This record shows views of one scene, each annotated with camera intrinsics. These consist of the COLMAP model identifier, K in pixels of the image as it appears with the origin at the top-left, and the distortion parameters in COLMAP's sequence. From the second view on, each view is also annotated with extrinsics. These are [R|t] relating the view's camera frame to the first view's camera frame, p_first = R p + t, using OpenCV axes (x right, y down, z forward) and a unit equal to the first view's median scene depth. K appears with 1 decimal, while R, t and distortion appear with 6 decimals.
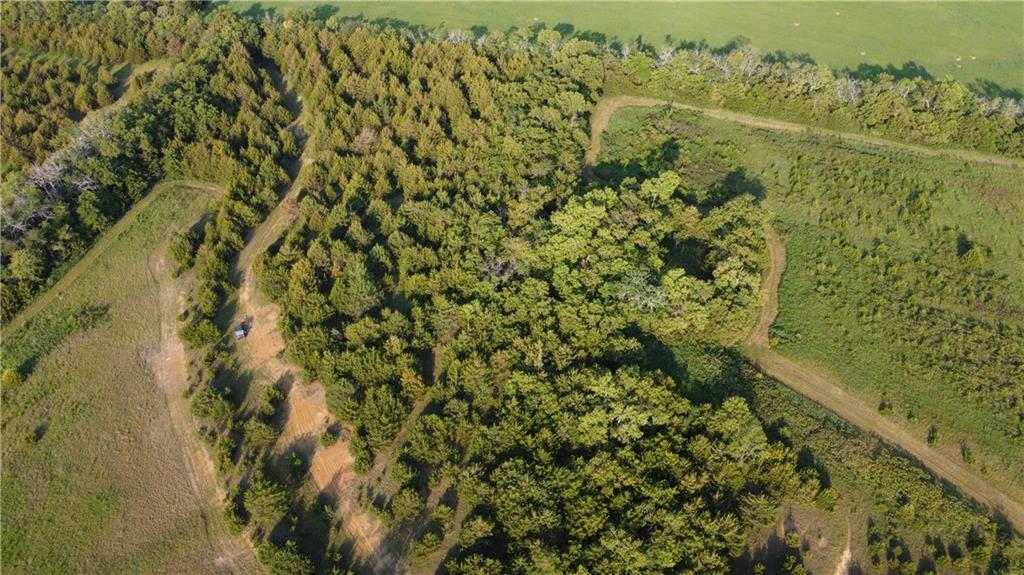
lens RADIAL K [[780.4, 0, 516.5], [0, 780.4, 286.0], [0, 0, 1]] dist [0.007424, -0.011160]
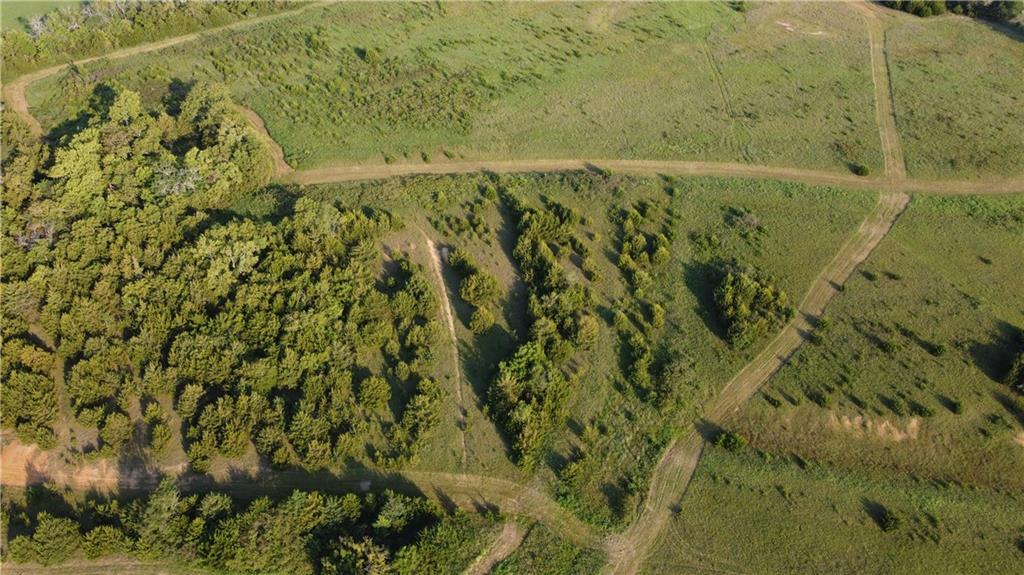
lens RADIAL K [[780.4, 0, 516.5], [0, 780.4, 286.0], [0, 0, 1]] dist [0.007424, -0.011160]
pose [[0.624251, -0.542997, 0.561664, -0.219888], [0.539722, 0.819551, 0.192449, 0.158055], [-0.564811, 0.183006, 0.804672, -0.142538]]
